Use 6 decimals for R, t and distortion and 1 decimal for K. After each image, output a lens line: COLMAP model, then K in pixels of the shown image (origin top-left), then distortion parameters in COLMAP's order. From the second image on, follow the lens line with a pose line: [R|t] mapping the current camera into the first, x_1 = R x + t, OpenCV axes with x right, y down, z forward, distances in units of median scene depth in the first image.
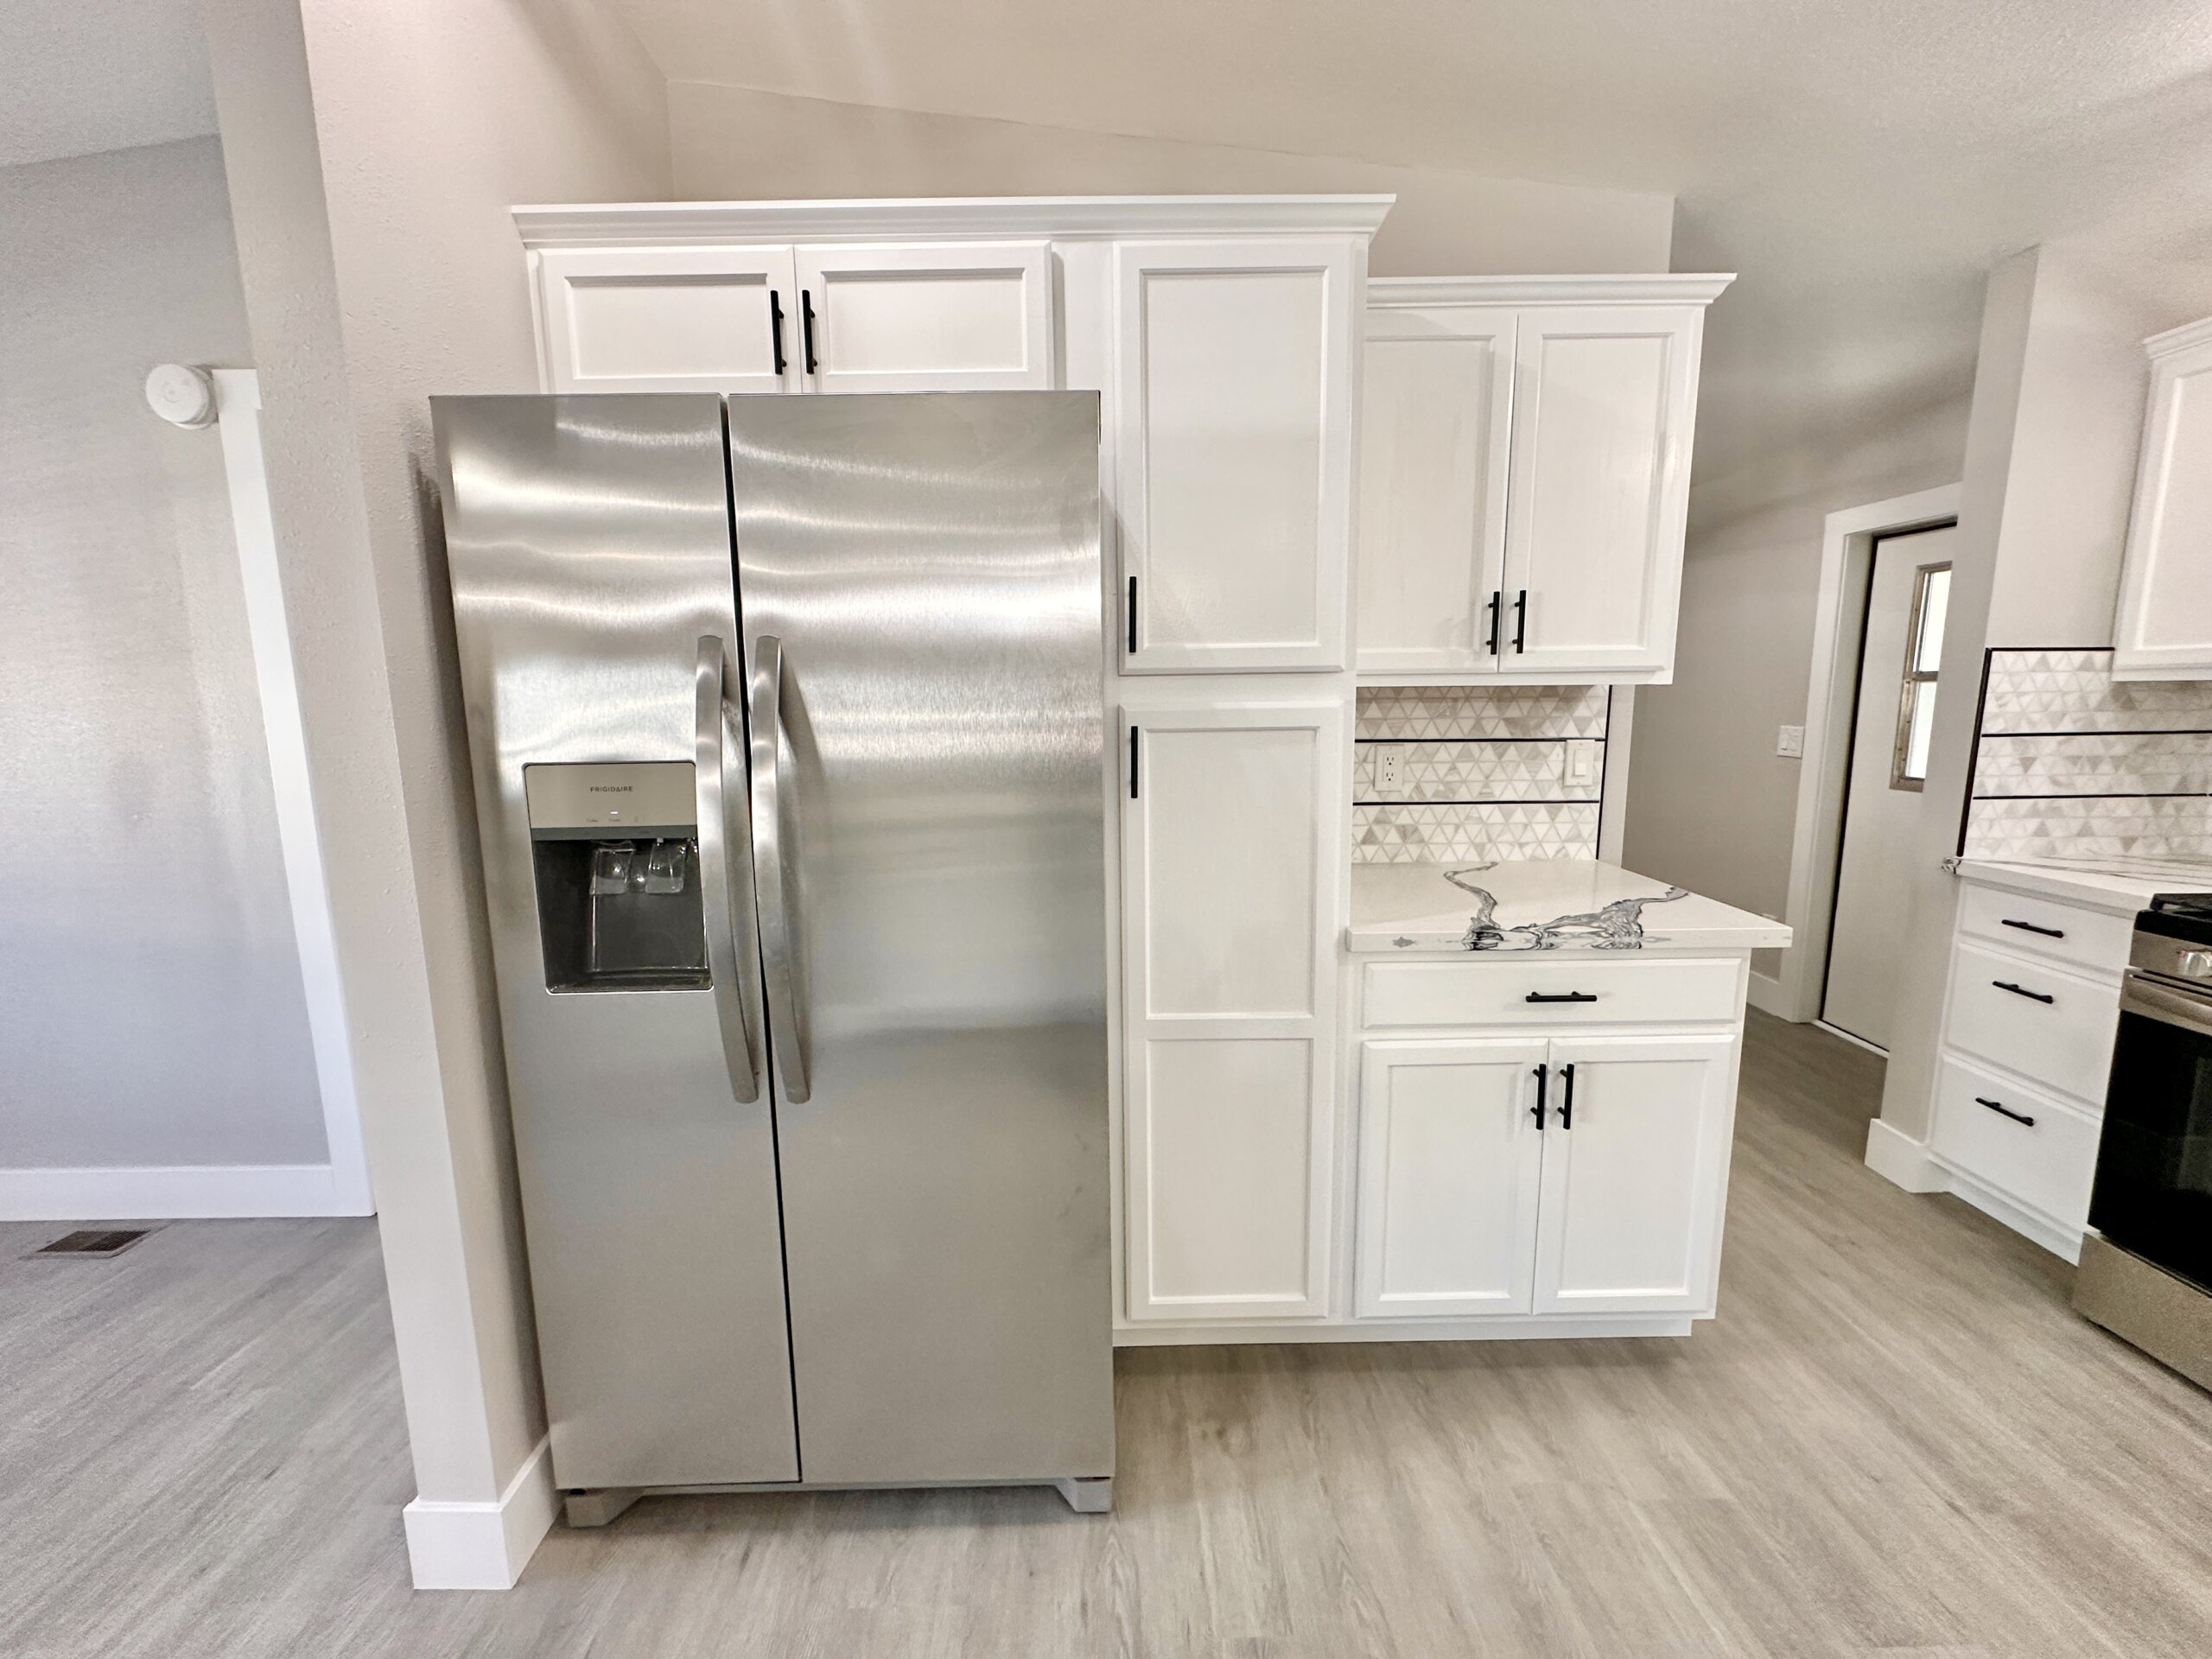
lens RADIAL K [[881.0, 0, 1104.9], [0, 881.0, 826.8], [0, 0, 1]] dist [-0.001147, 0.000690]
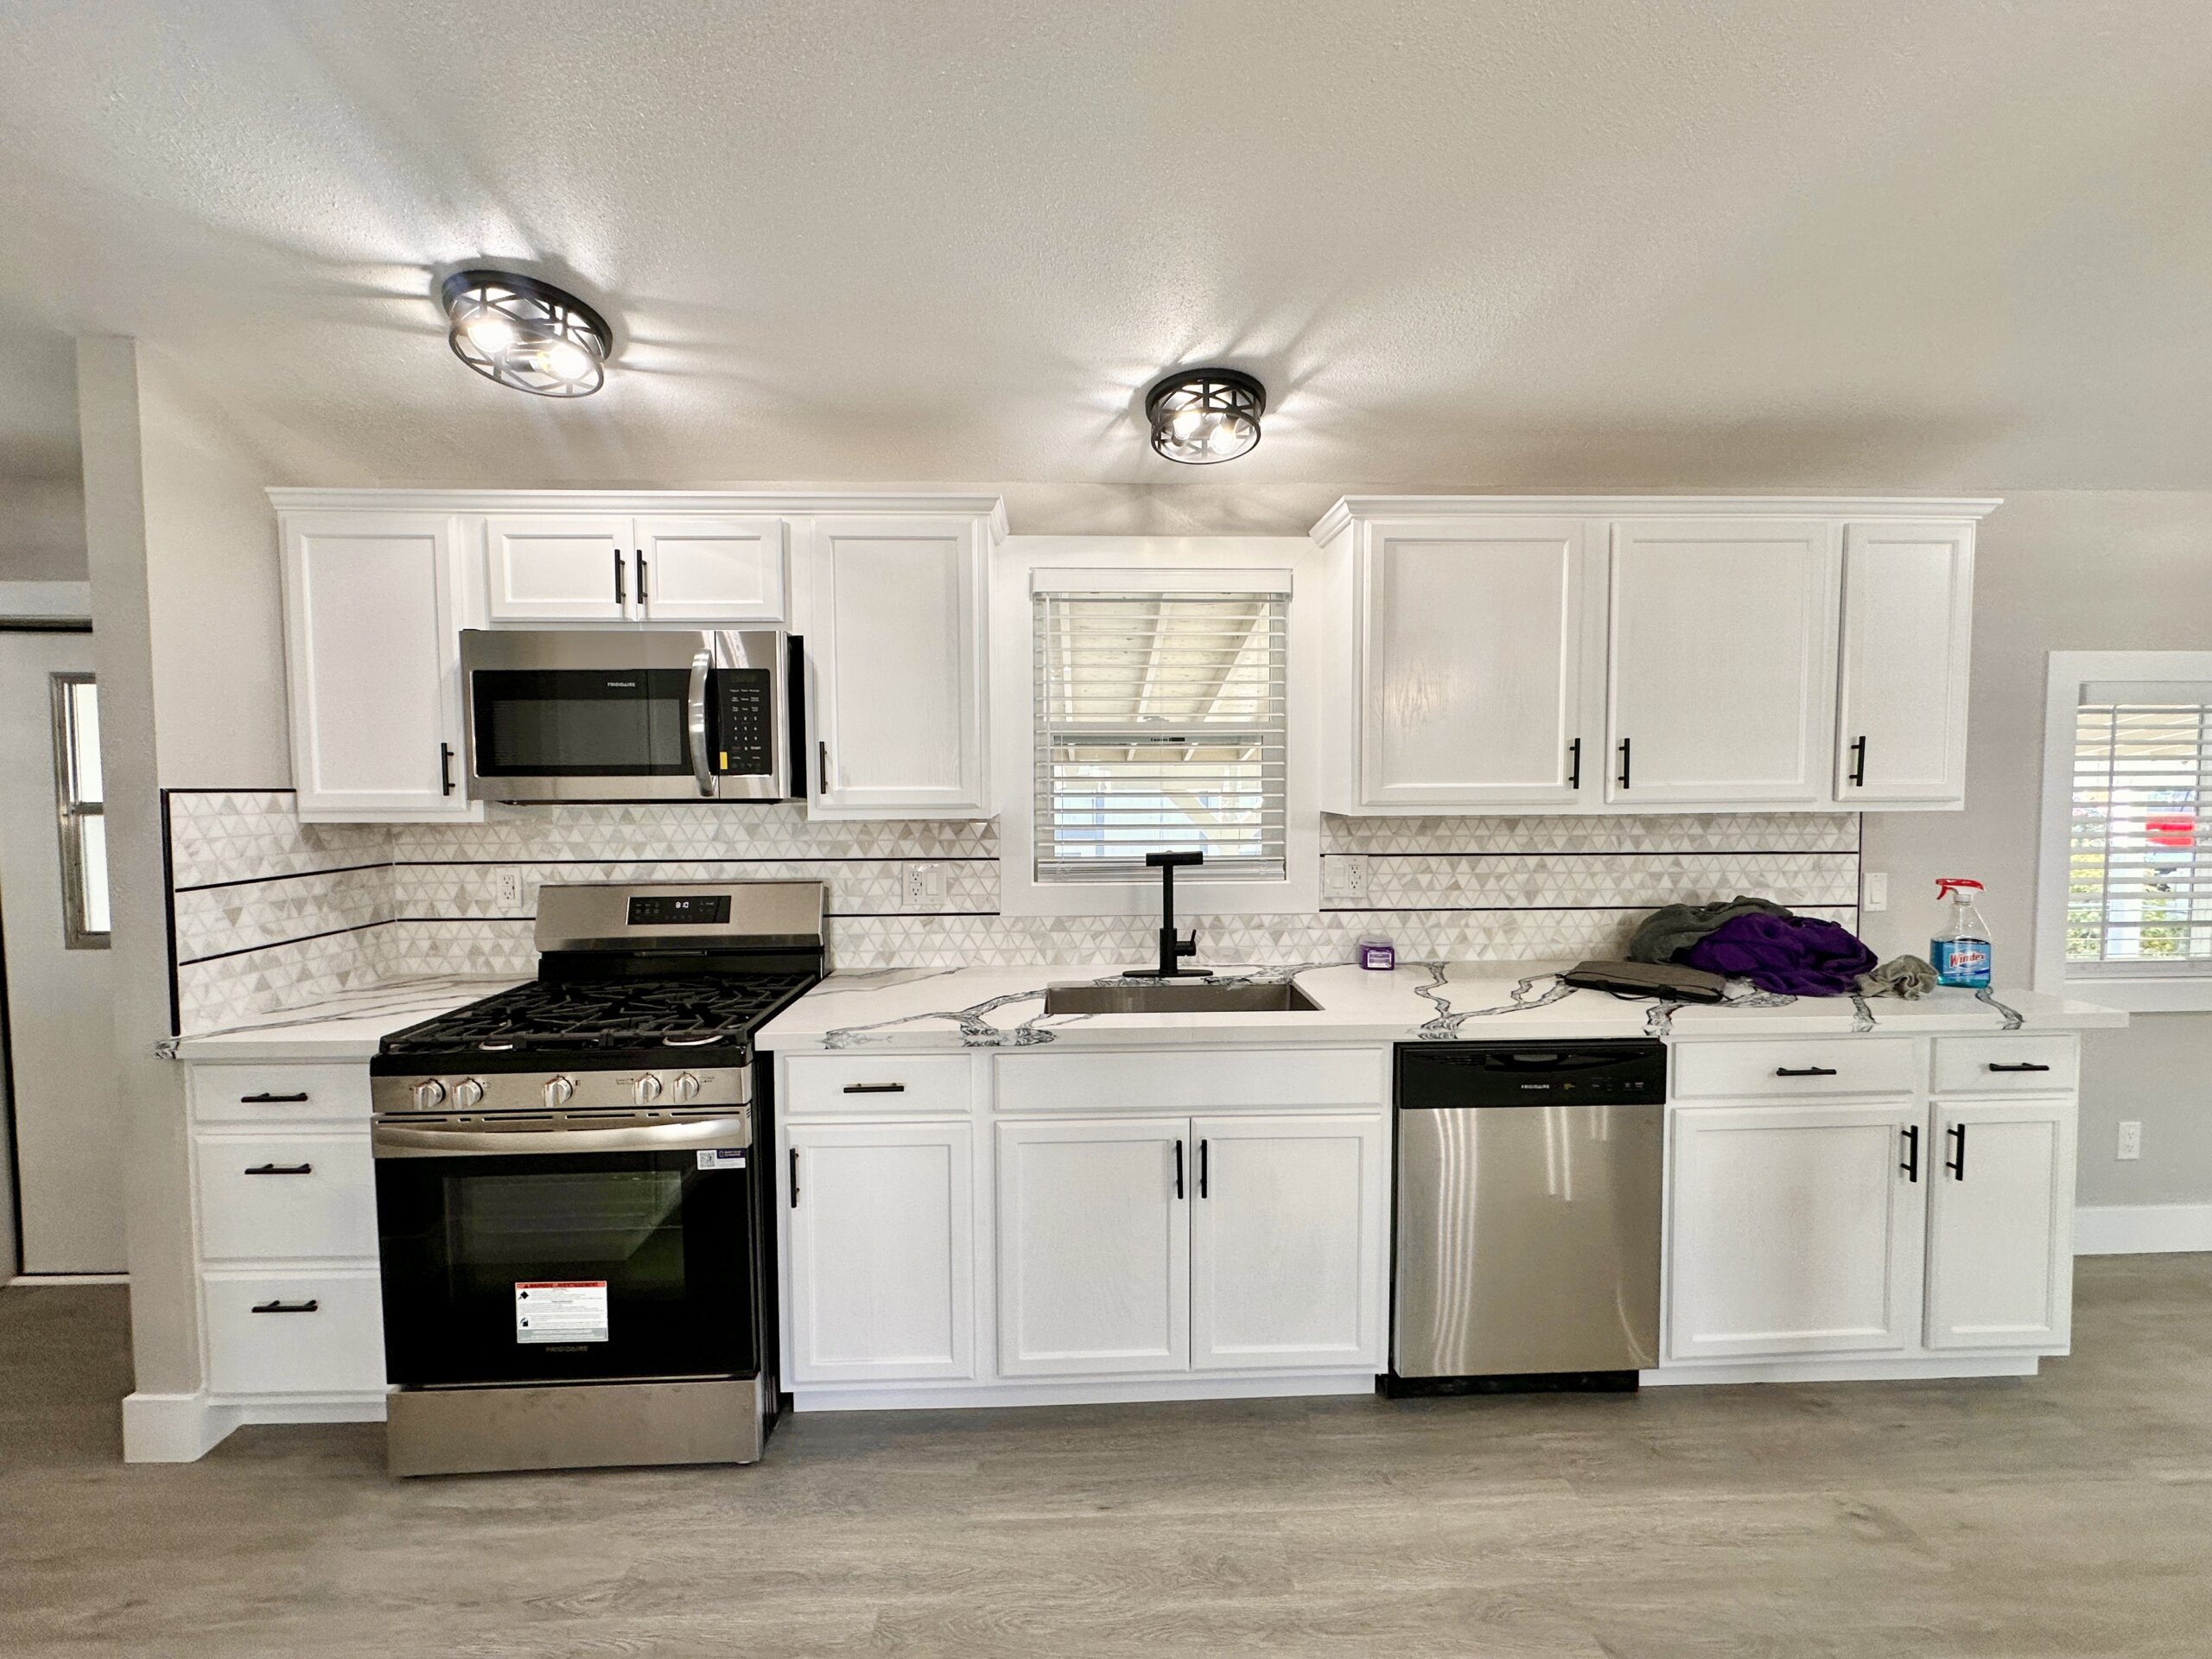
lens RADIAL K [[881.0, 0, 1104.9], [0, 881.0, 826.8], [0, 0, 1]] dist [-0.001147, 0.000690]
pose [[-0.025512, -0.038794, 0.998922, 0.131335], [0.151283, 0.987589, 0.042217, -0.065508], [-0.988161, 0.152197, -0.019327, 0.125604]]
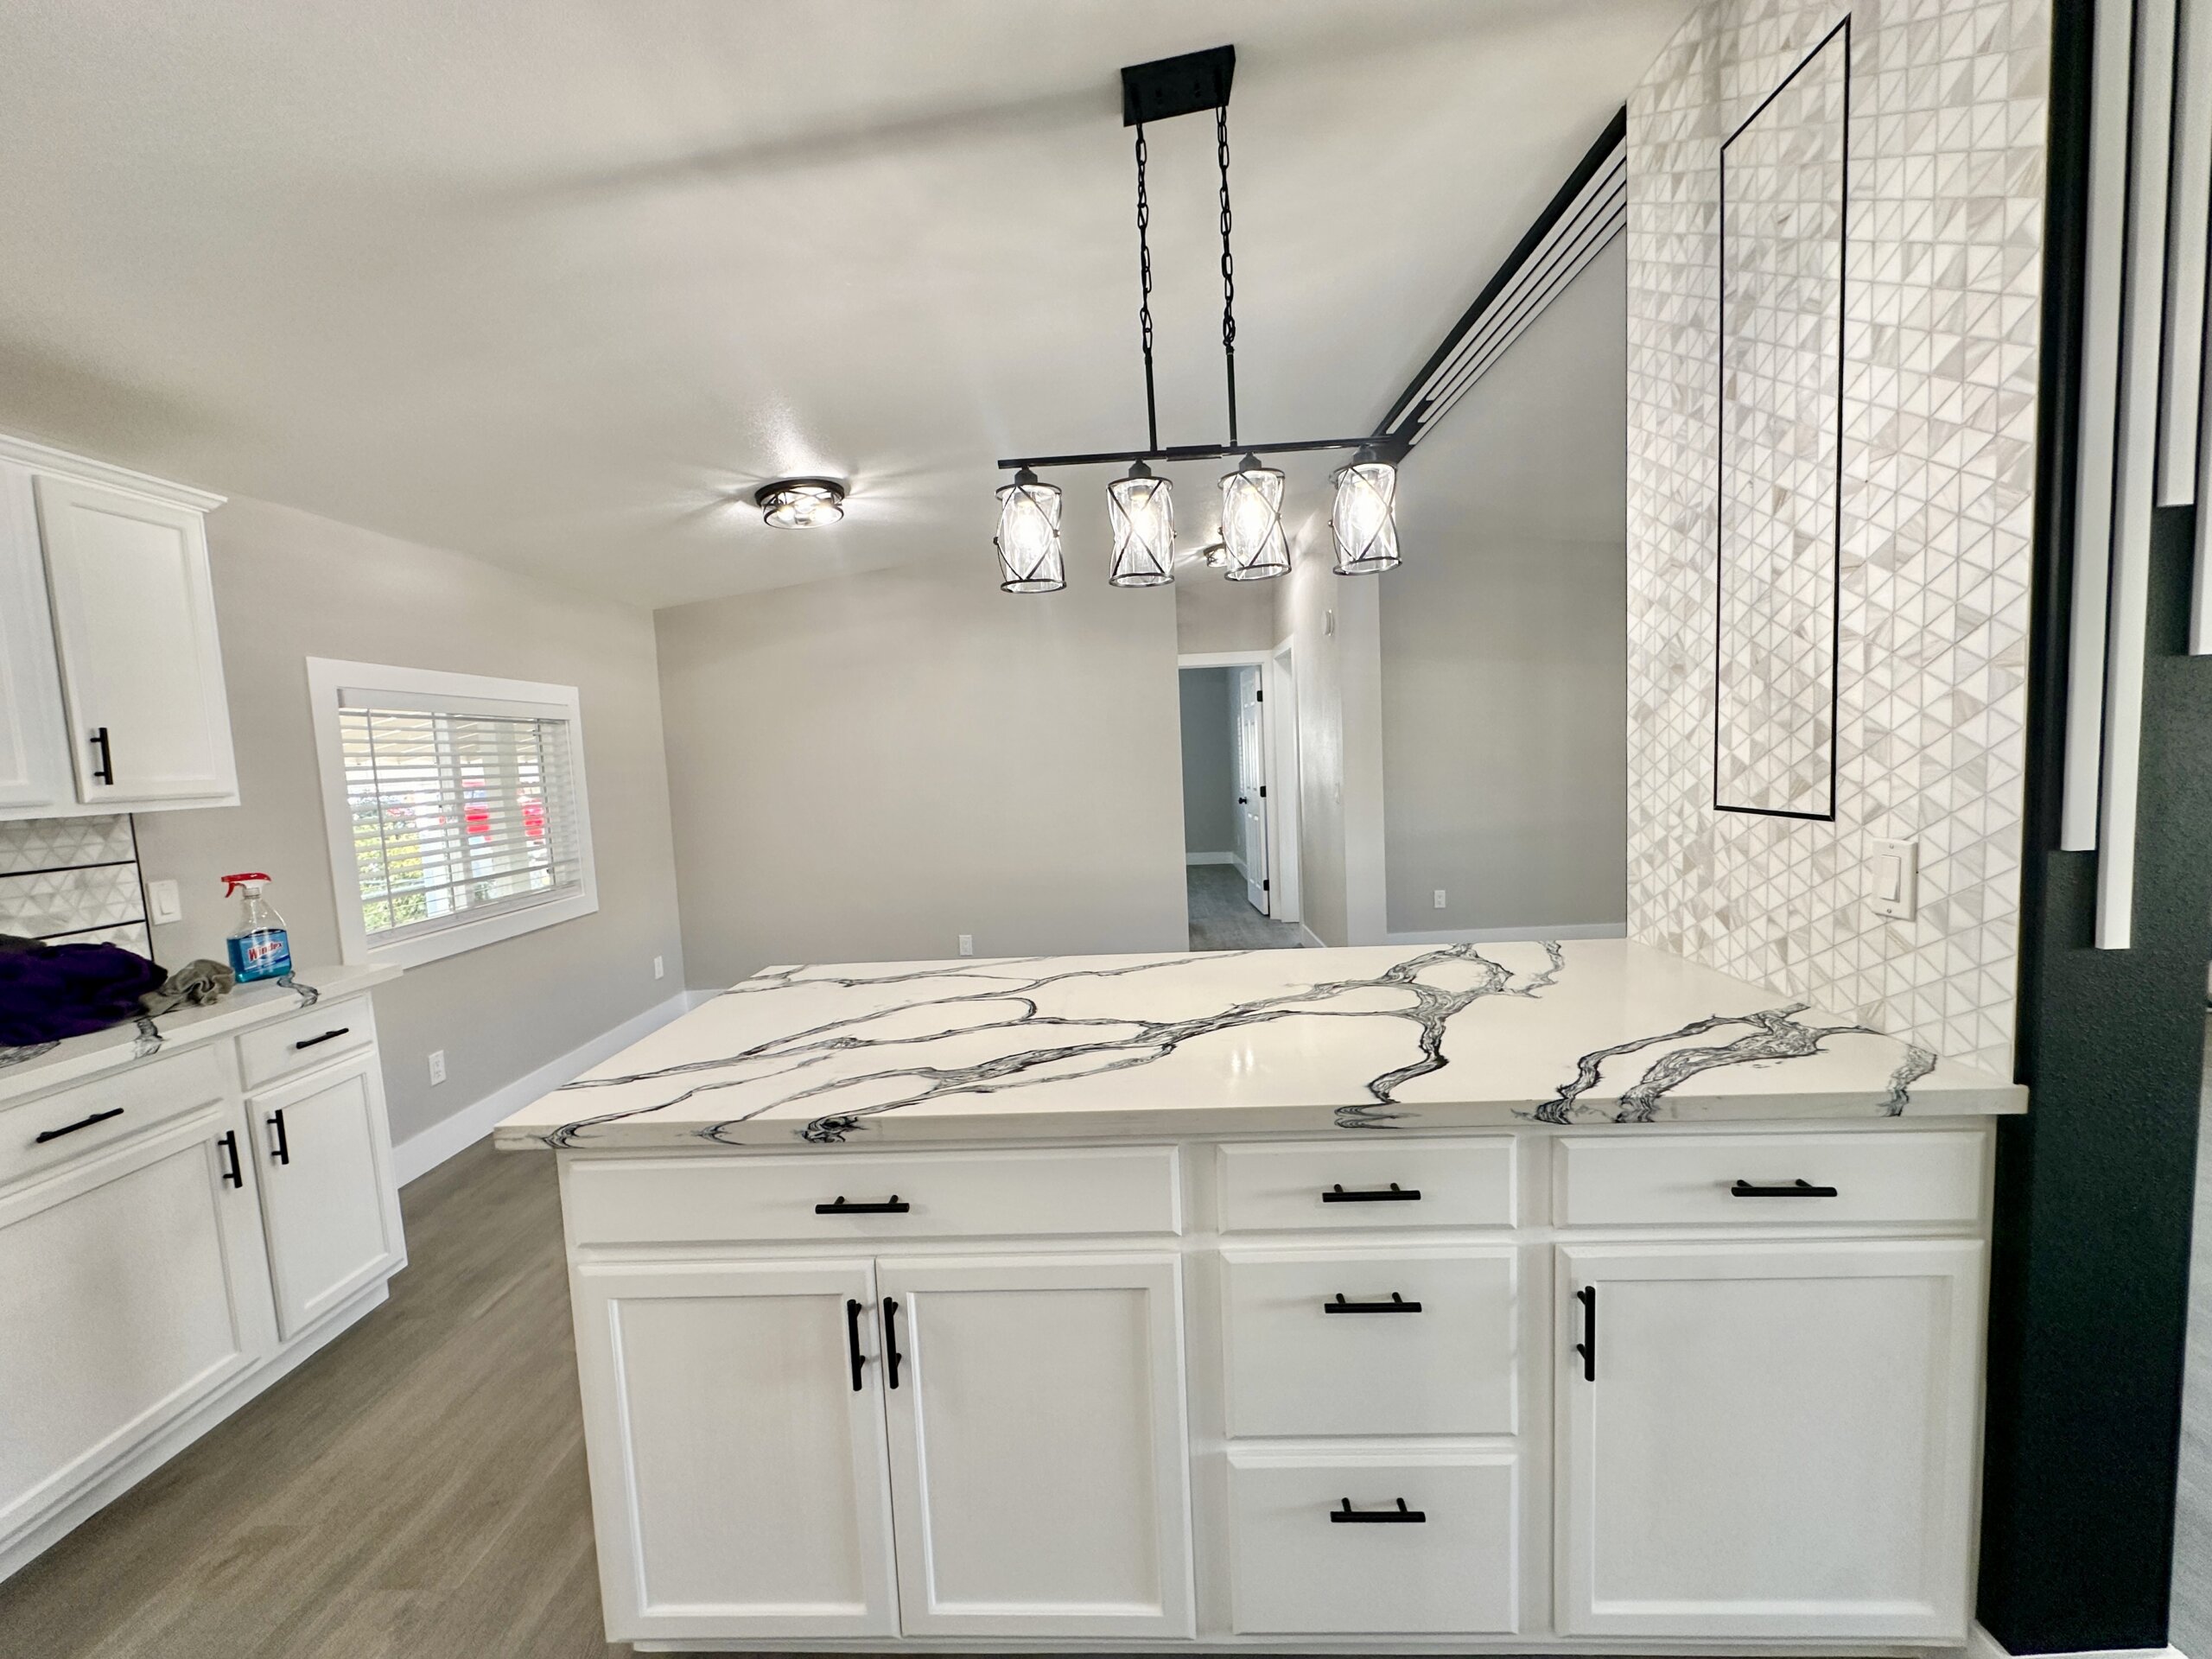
lens RADIAL K [[881.0, 0, 1104.9], [0, 881.0, 826.8], [0, 0, 1]] dist [-0.001147, 0.000690]
pose [[-0.997569, 0.053799, 0.044295, 0.082007], [0.062596, 0.971123, 0.230221, -0.037727], [-0.030631, 0.232434, -0.972130, 0.084753]]
